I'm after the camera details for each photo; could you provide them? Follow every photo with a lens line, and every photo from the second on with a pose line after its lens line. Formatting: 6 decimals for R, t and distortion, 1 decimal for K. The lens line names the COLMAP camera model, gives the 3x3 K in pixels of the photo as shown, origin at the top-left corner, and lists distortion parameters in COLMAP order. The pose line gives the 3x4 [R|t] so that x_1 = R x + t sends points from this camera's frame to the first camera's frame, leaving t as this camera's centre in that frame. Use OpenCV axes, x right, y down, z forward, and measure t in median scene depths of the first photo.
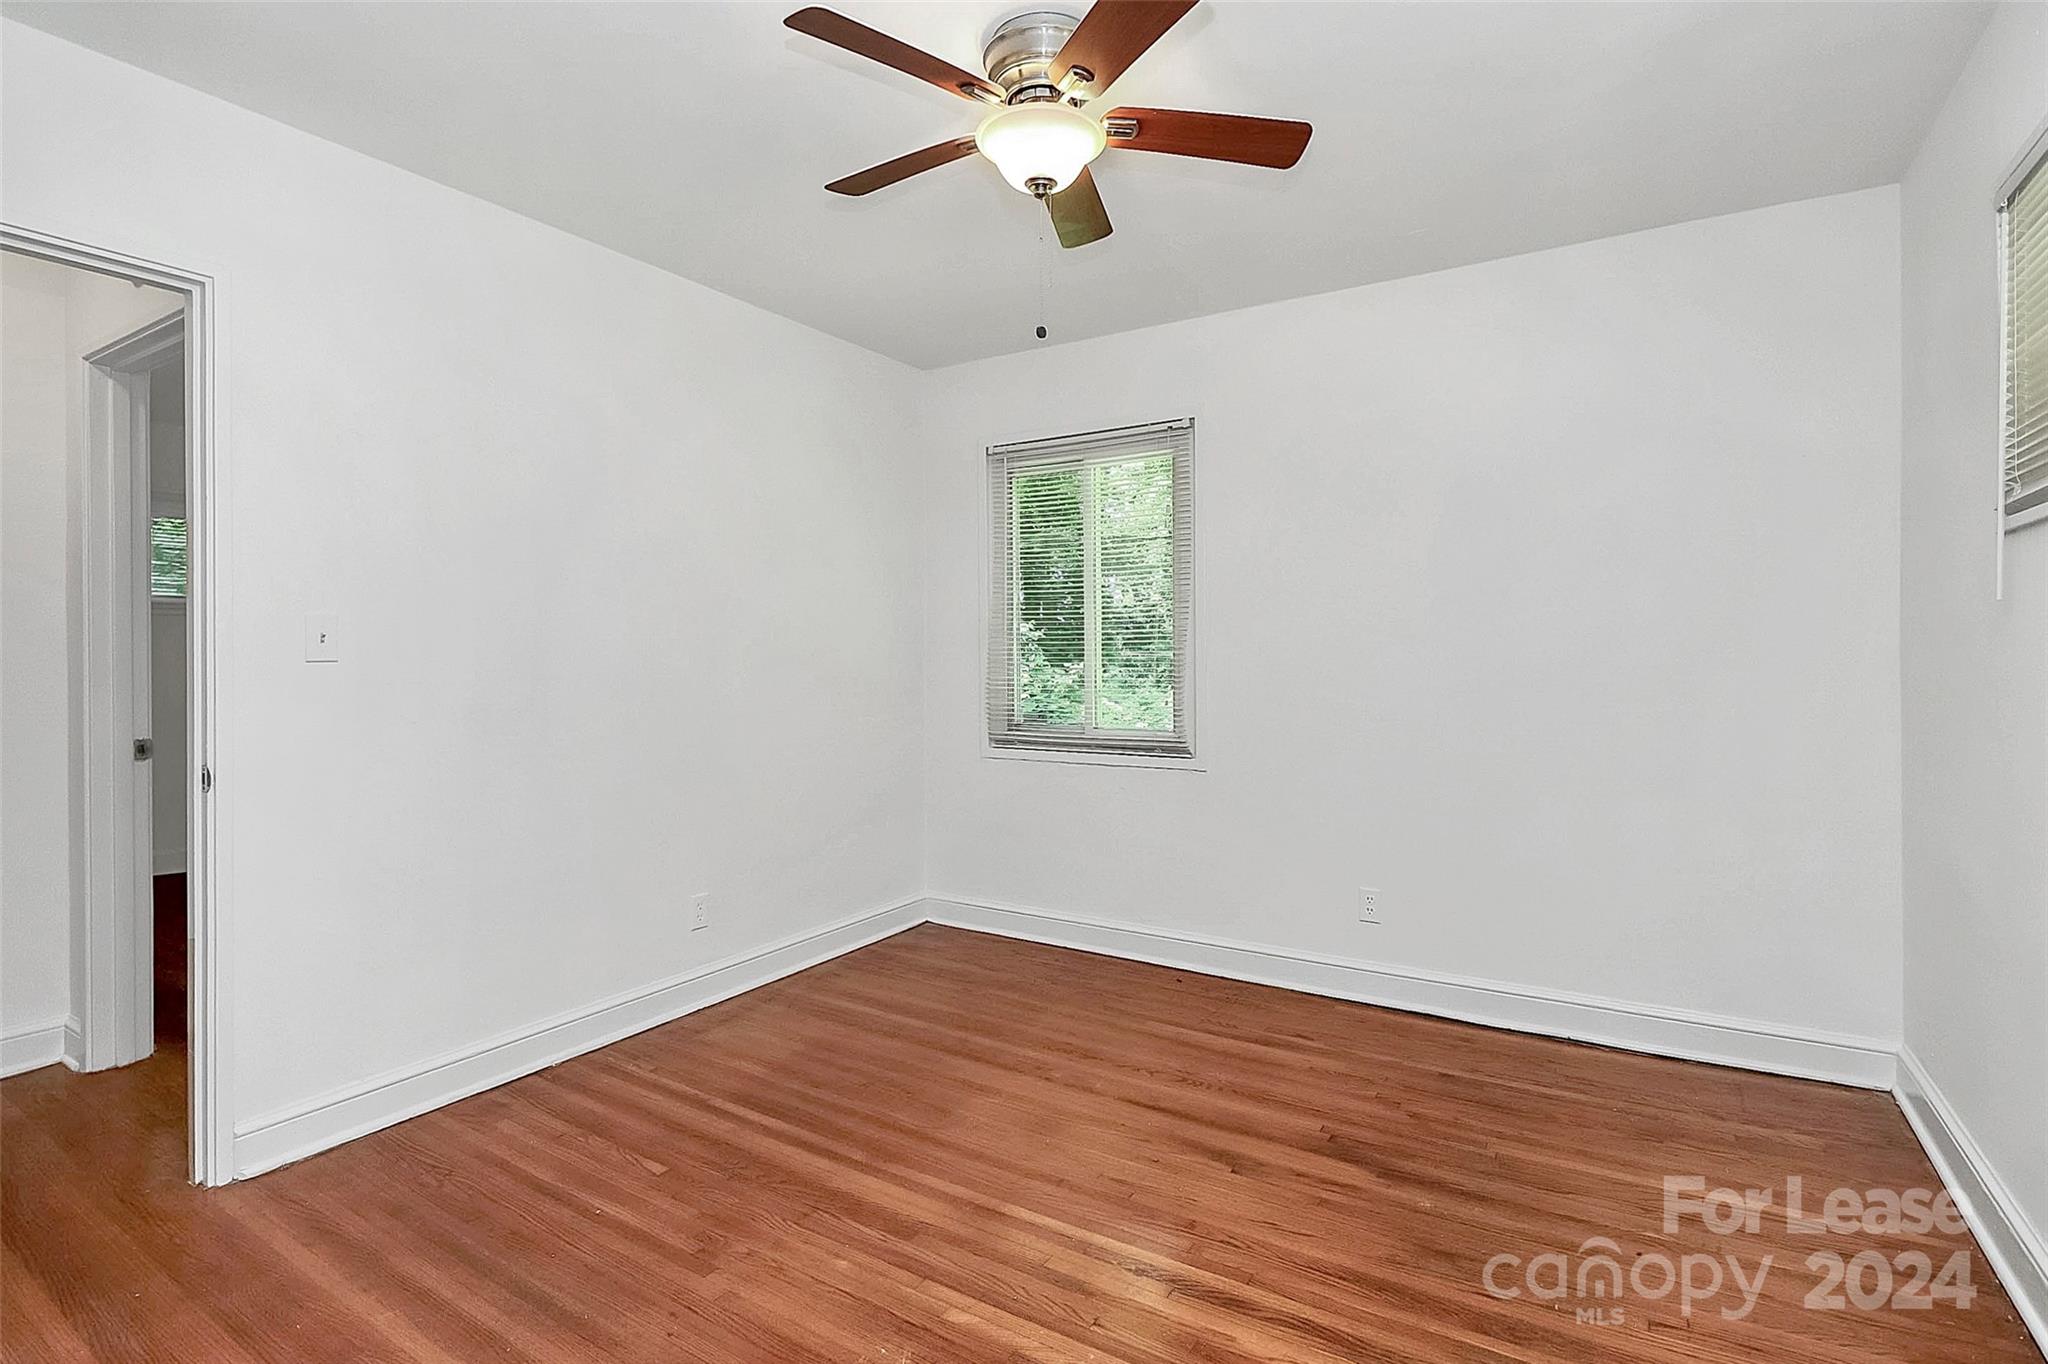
lens RADIAL K [[980.8, 0, 1025.0], [0, 980.8, 654.5], [0, 0, 1]] dist [0.011952, -0.016491]
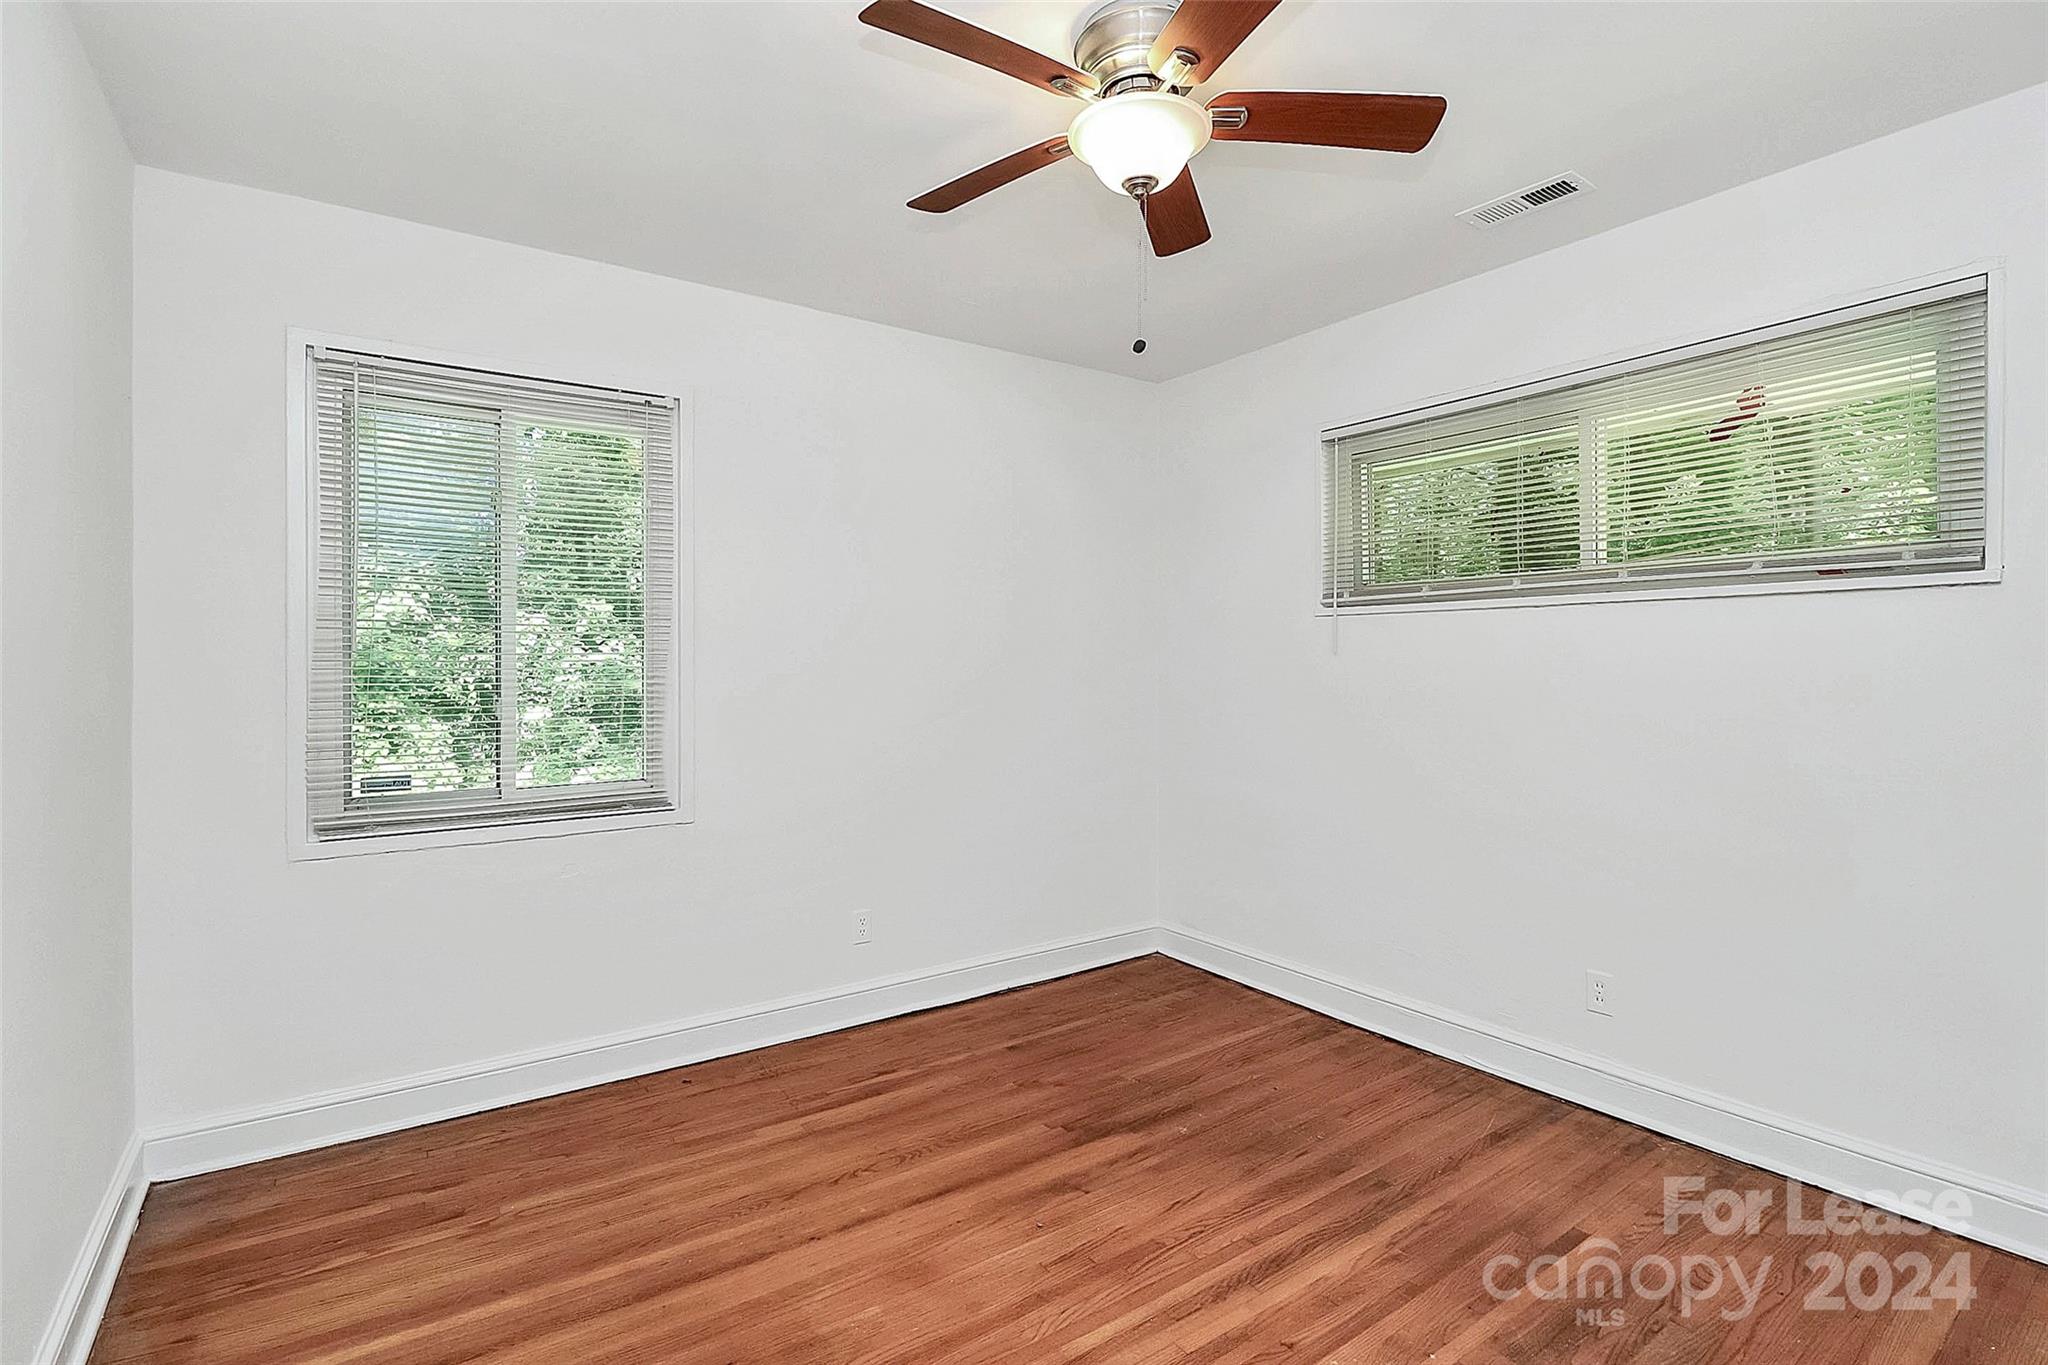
lens RADIAL K [[966.1, 0, 1021.6], [0, 966.1, 652.6], [0, 0, 1]] dist [0.003849, -0.013142]
pose [[0.385323, 0.011792, 0.922707, -0.658988], [-0.003717, 0.999930, -0.011227, -0.026172], [-0.922774, 0.000897, 0.385339, 0.581874]]
